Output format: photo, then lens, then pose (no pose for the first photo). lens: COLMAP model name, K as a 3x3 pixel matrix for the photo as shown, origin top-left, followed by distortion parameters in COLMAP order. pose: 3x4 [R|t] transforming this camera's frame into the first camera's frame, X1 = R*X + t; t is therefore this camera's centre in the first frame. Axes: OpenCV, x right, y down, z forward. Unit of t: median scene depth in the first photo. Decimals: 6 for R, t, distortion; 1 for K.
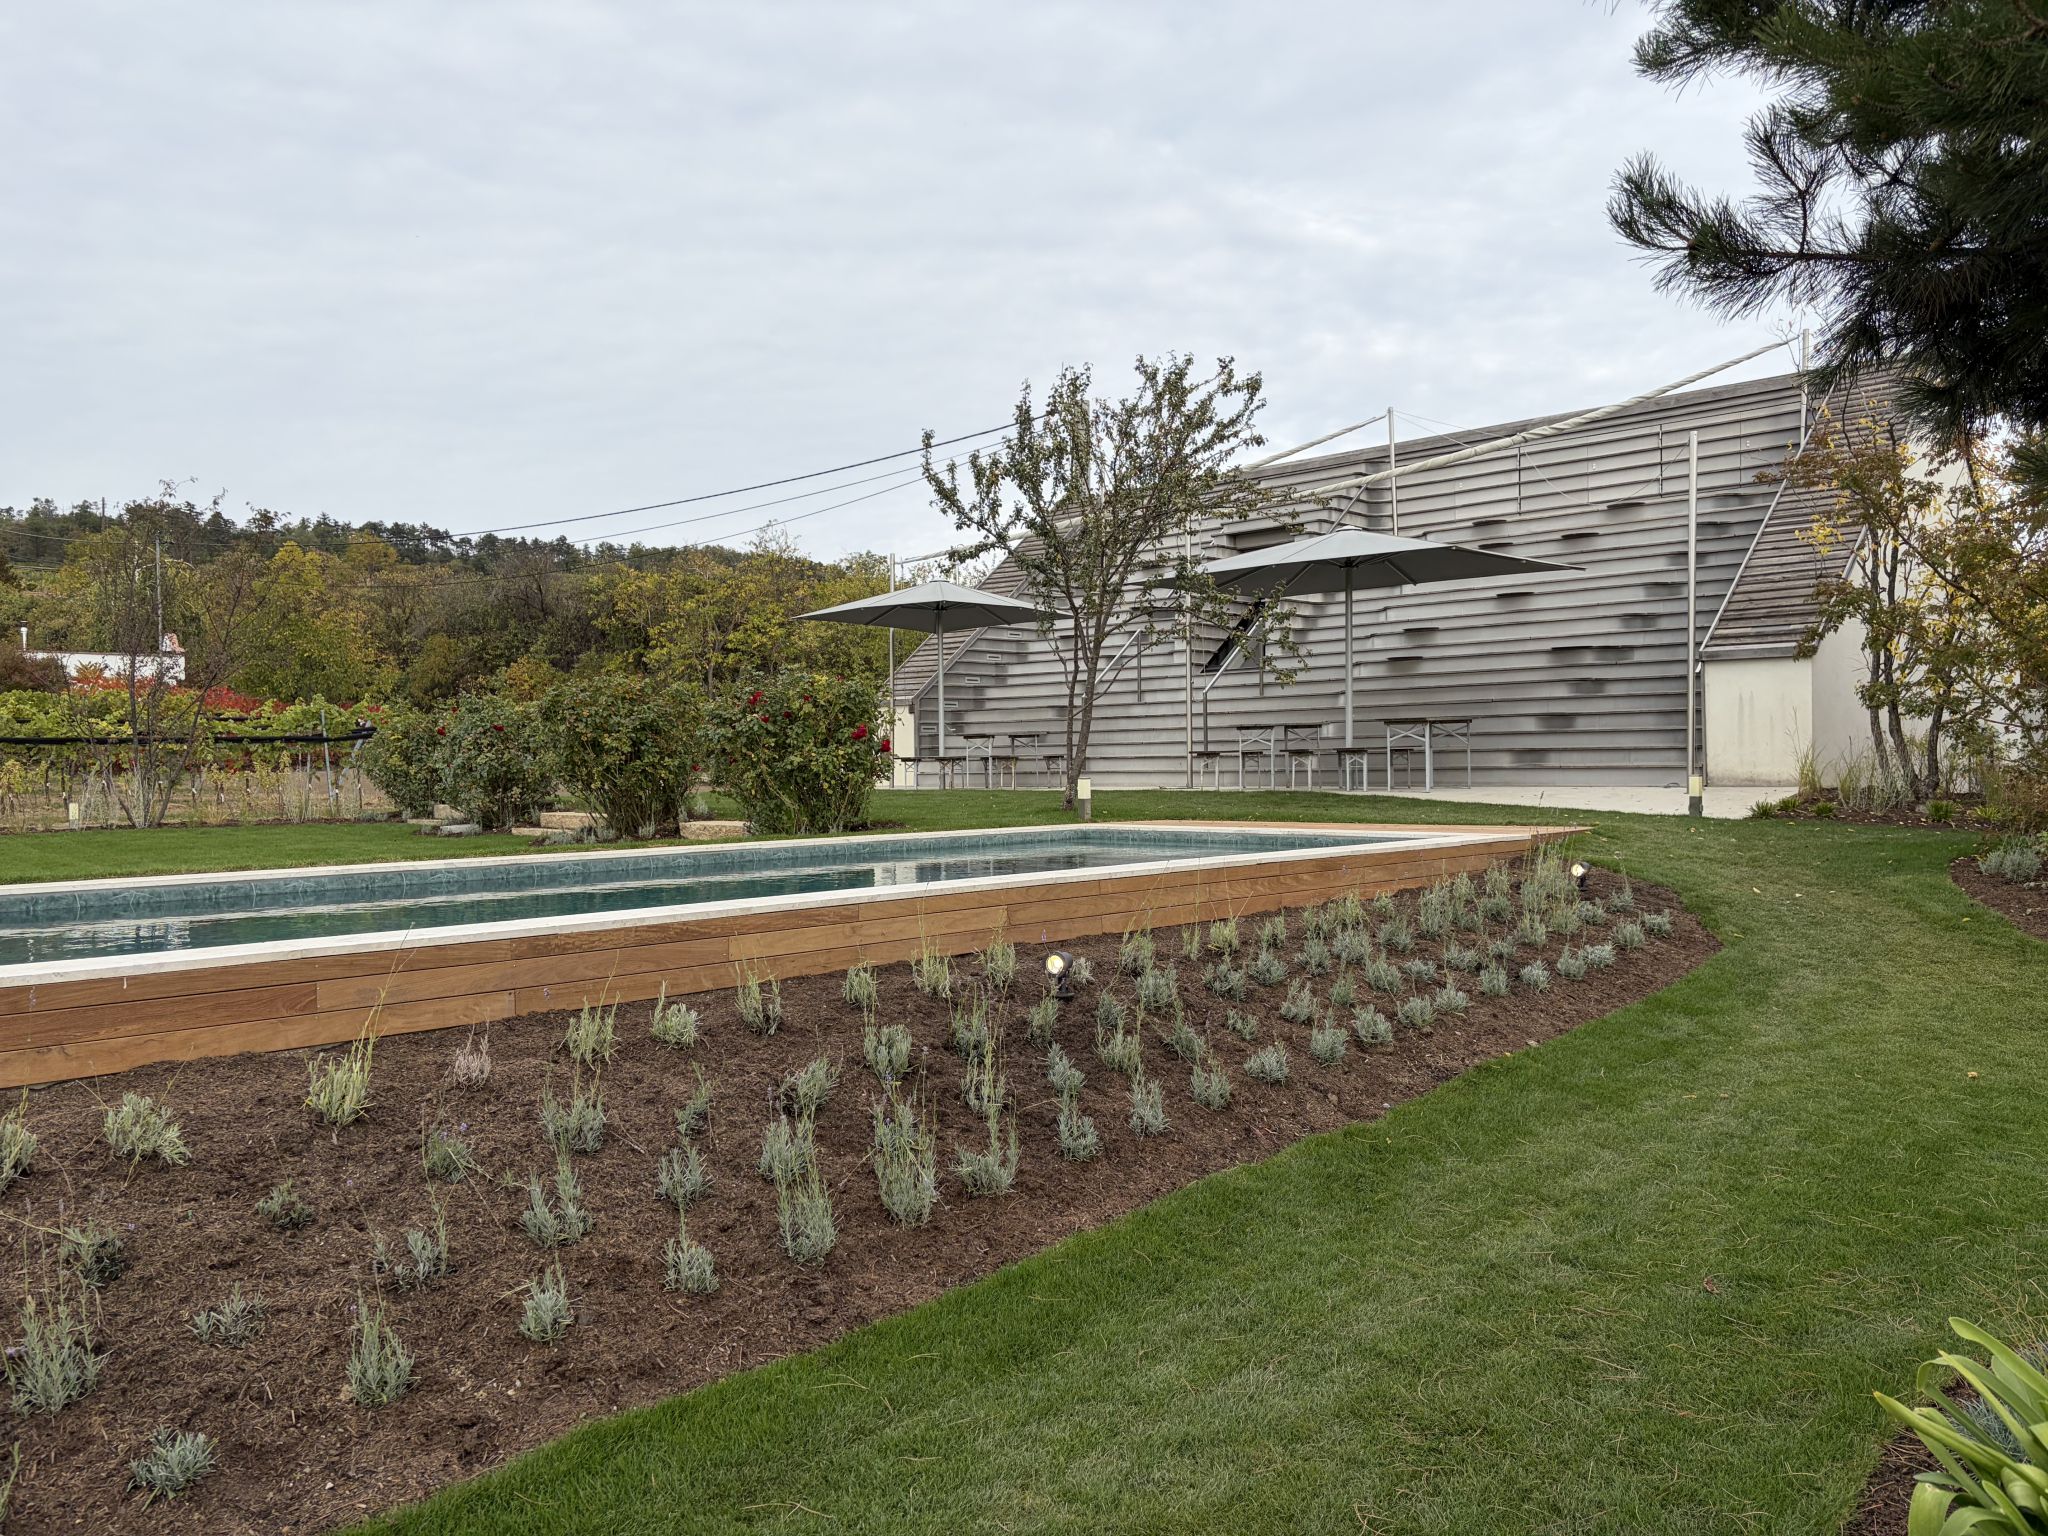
lens RADIAL K [[1556.3, 0, 1025.3], [0, 1556.3, 767.5], [0, 0, 1]] dist [0.001449, 0.000062]
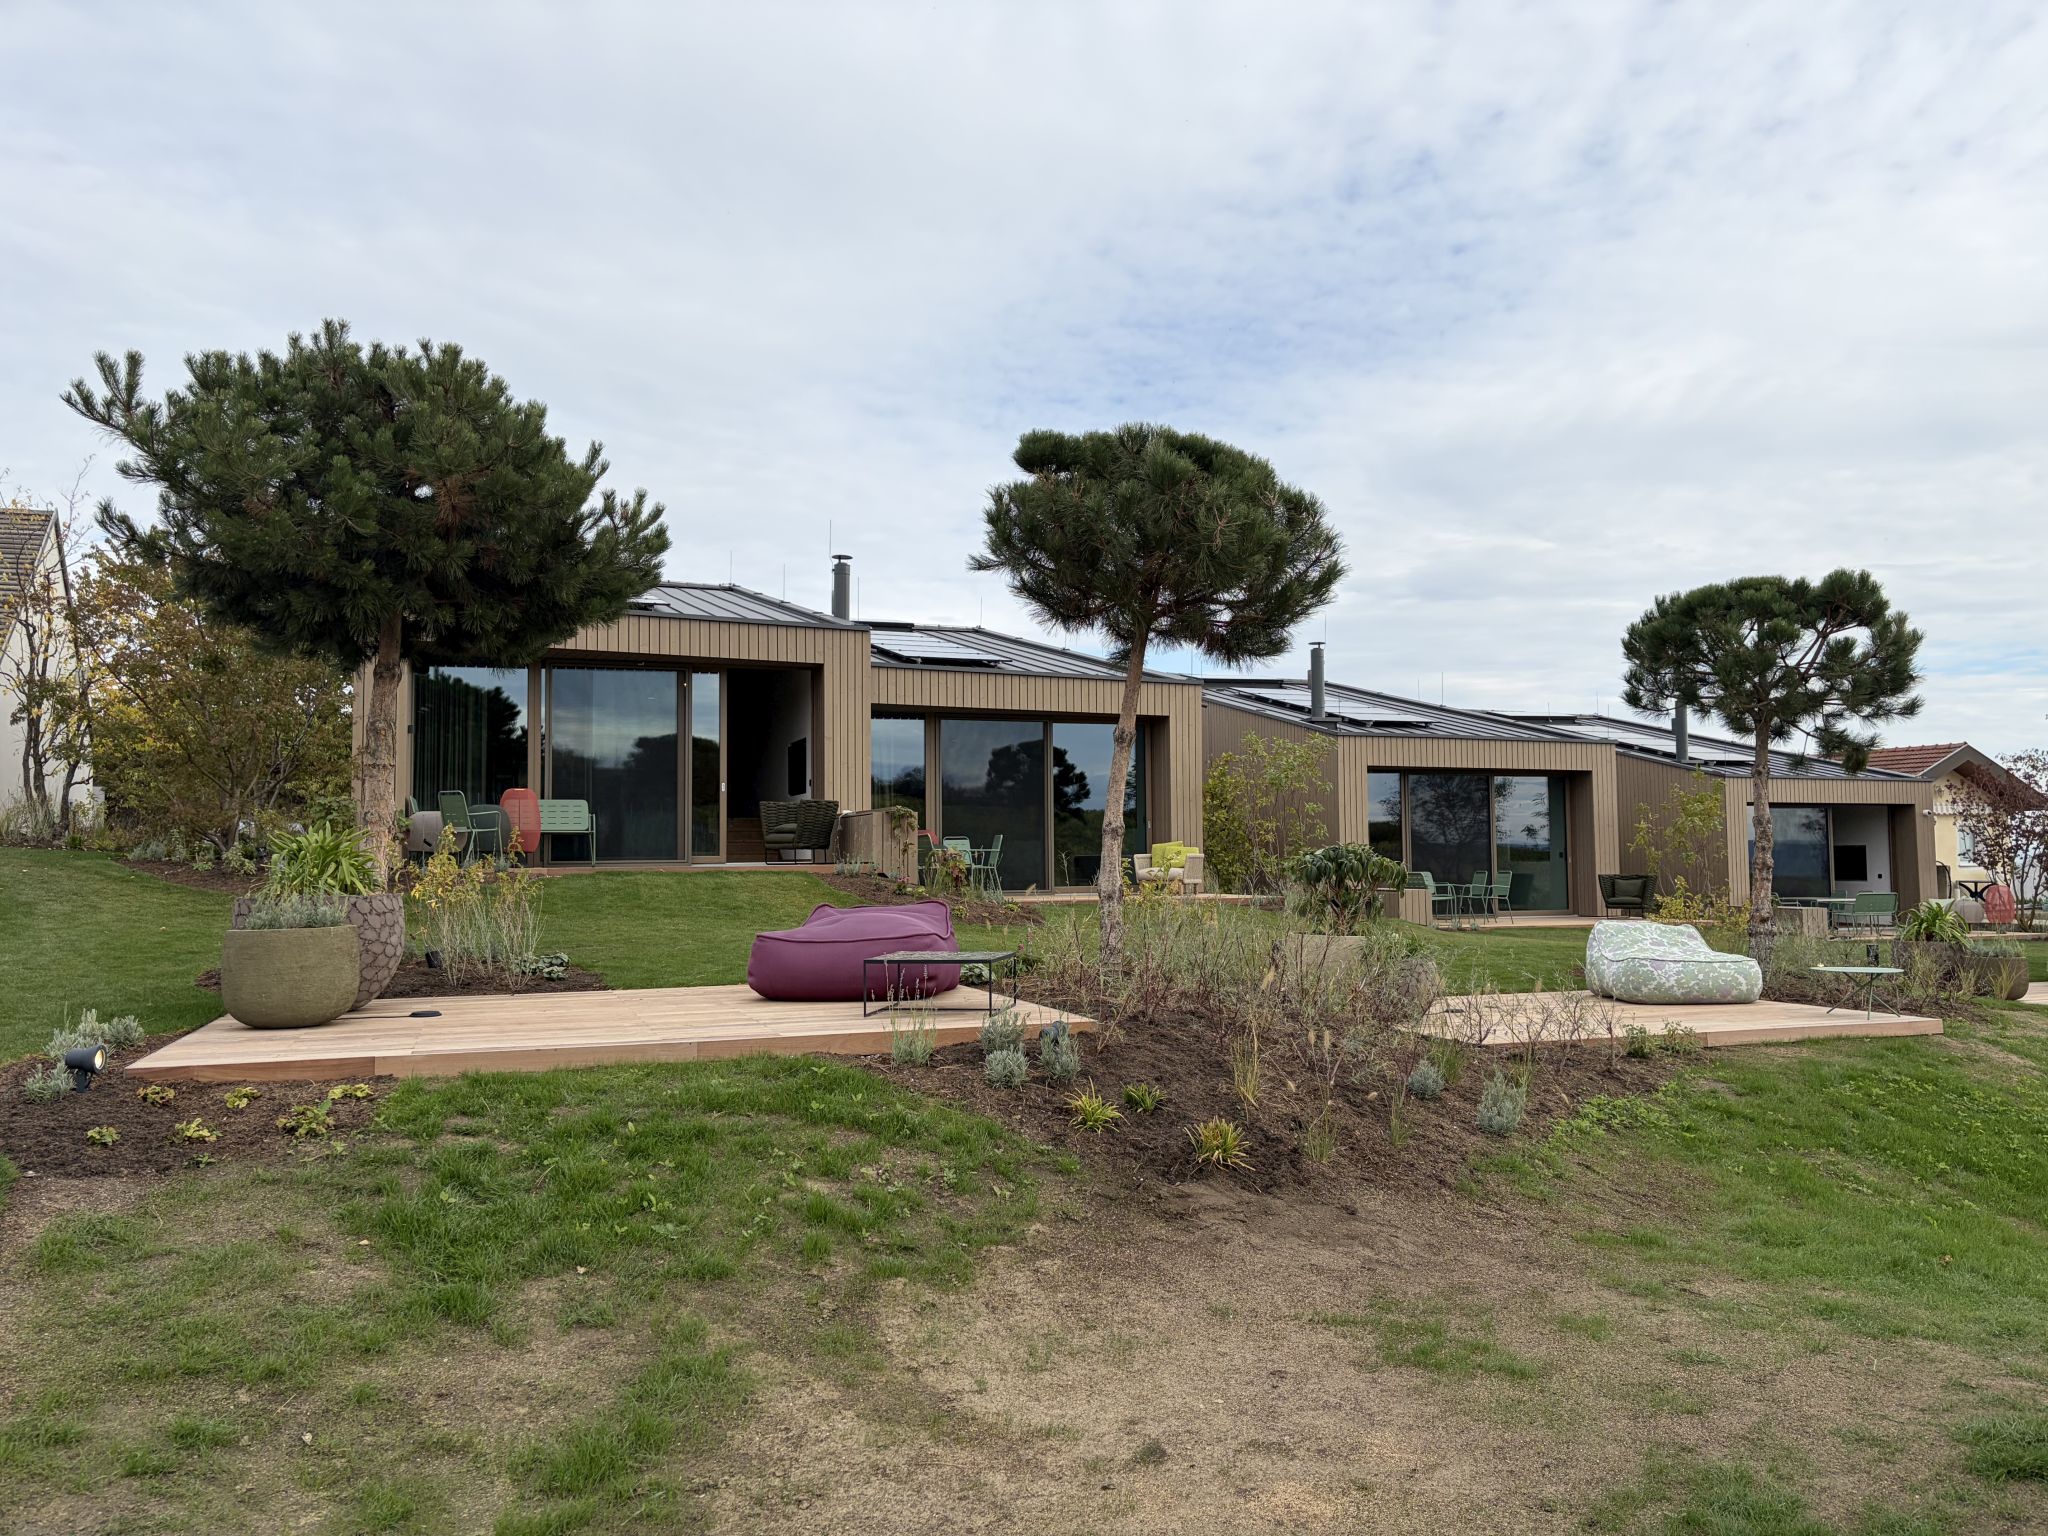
lens RADIAL K [[1556.3, 0, 1024.4], [0, 1556.3, 769.9], [0, 0, 1]] dist [0.001449, 0.000062]
pose [[0.404847, 0.068002, 0.911852, -0.601111], [0.003045, 0.997125, -0.075713, 0.112157], [-0.914379, 0.033429, 0.403476, -0.637567]]
